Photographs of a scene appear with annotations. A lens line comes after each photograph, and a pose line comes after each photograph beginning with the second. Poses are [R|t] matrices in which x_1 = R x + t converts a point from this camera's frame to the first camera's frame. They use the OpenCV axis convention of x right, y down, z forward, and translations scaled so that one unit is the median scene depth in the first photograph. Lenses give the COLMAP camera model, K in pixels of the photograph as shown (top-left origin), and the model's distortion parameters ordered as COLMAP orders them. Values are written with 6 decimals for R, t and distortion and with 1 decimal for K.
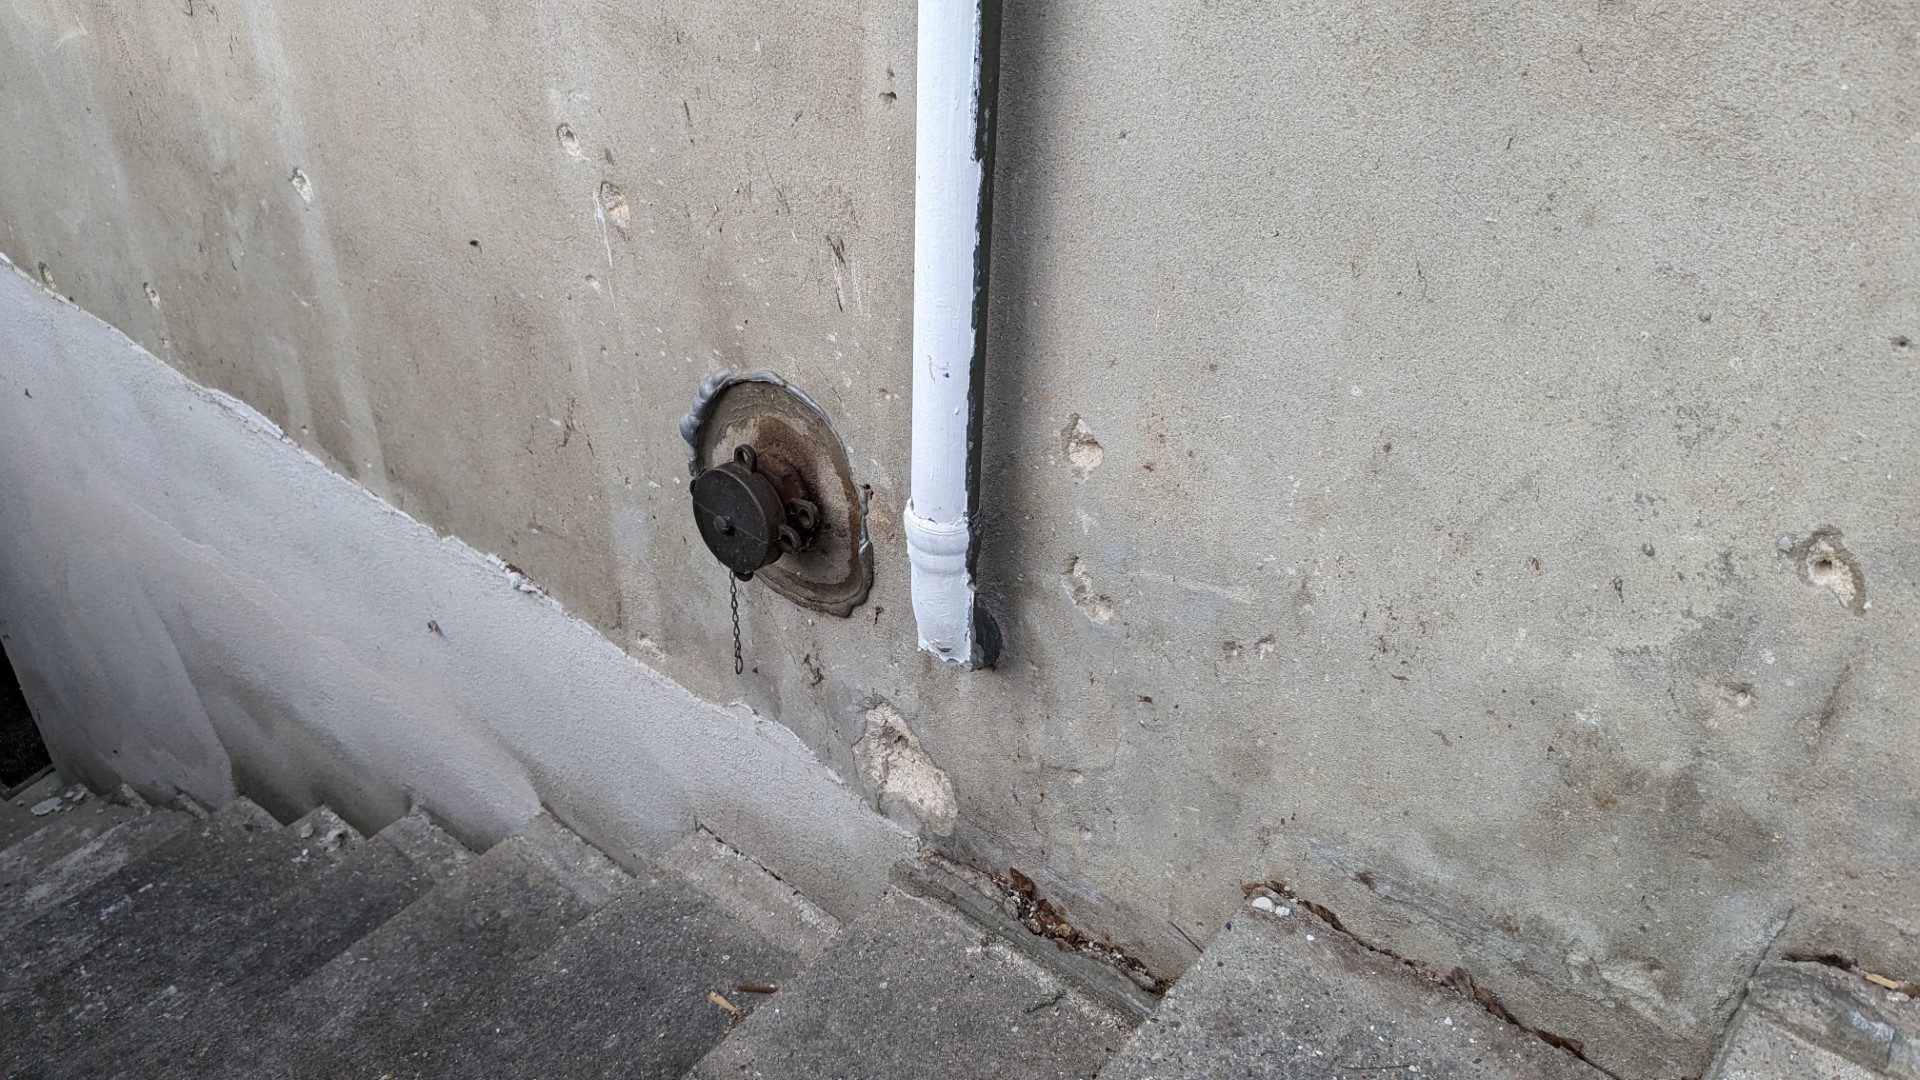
lens RADIAL K [[1524.5, 0, 957.9], [0, 1524.5, 541.5], [0, 0, 1]] dist [0.052887, -0.010077]
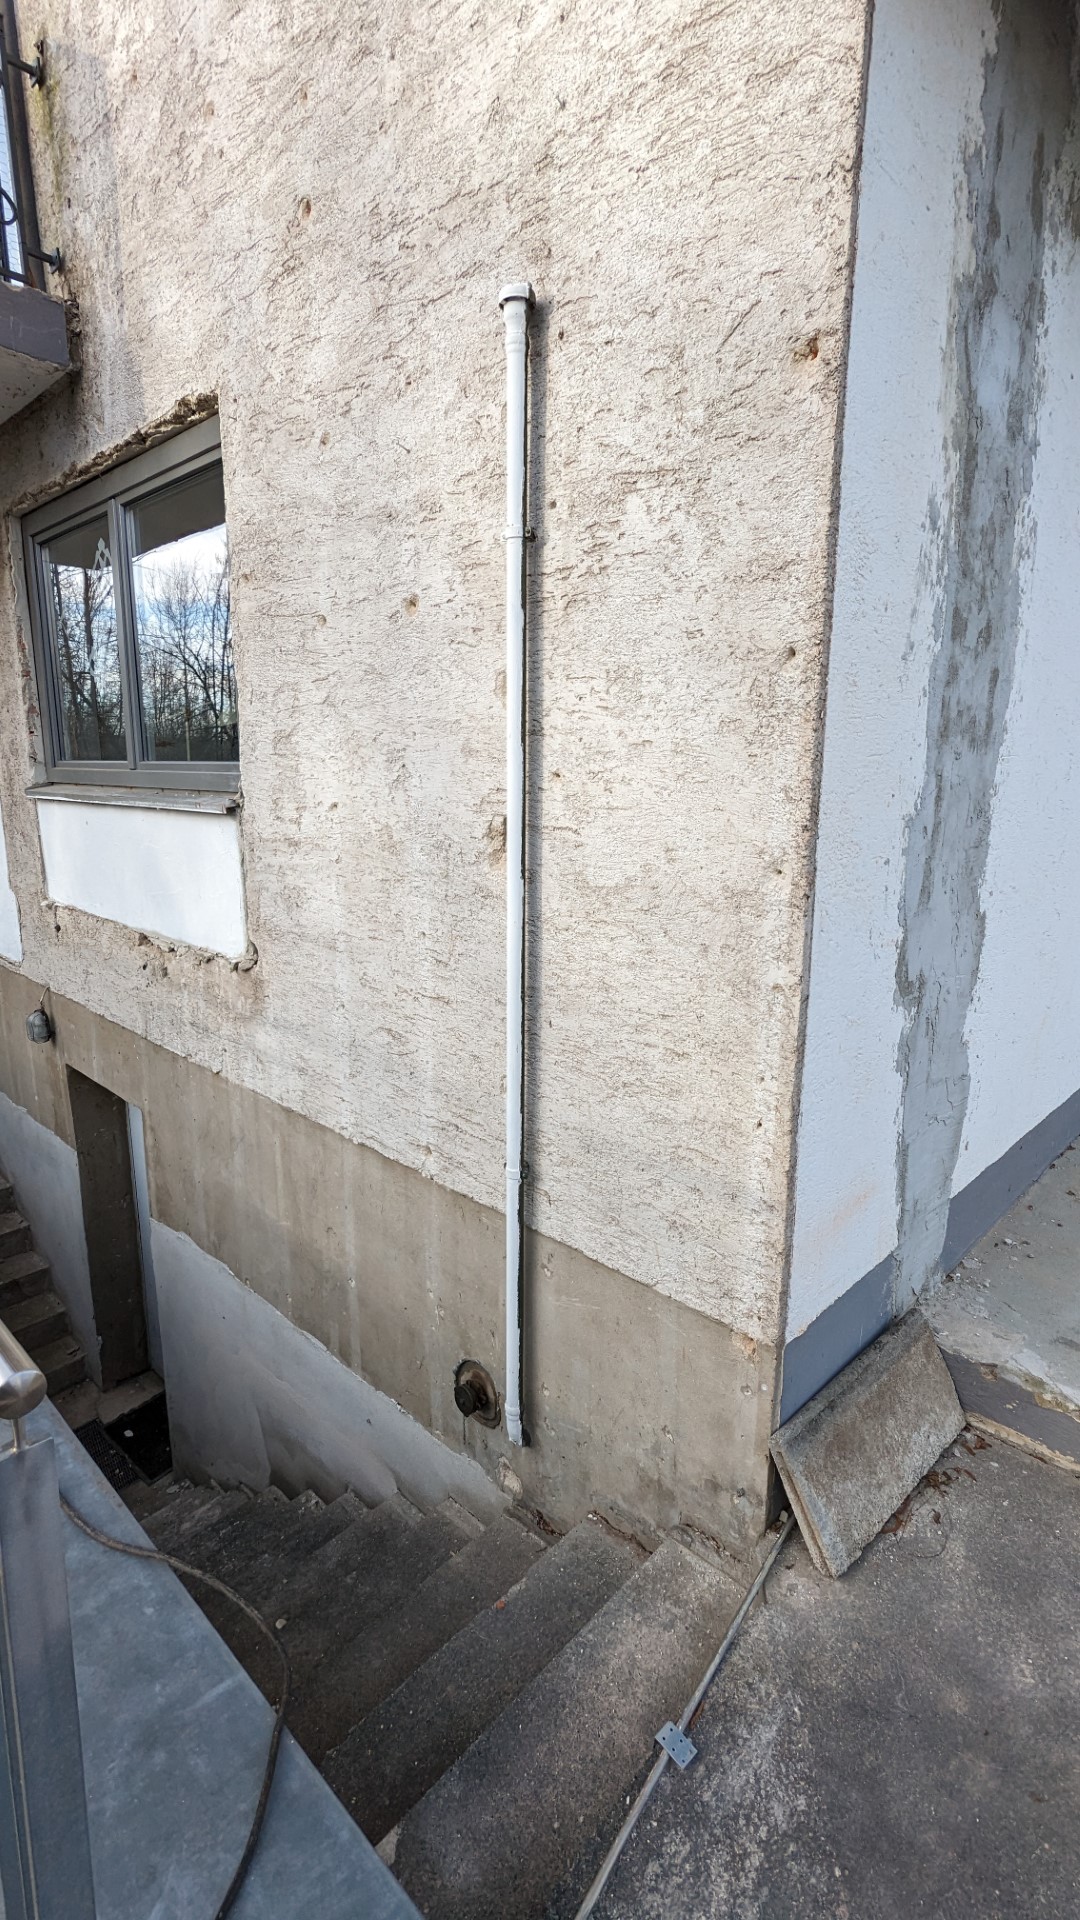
lens RADIAL K [[937.2, 0, 548.1], [0, 937.2, 962.1], [0, 0, 1]] dist [0.005143, 0.000524]
pose [[0.996626, -0.000725, -0.082080, 0.221163], [-0.029700, 0.929021, -0.368833, -0.149604], [0.076521, 0.370026, 0.925865, -1.359843]]
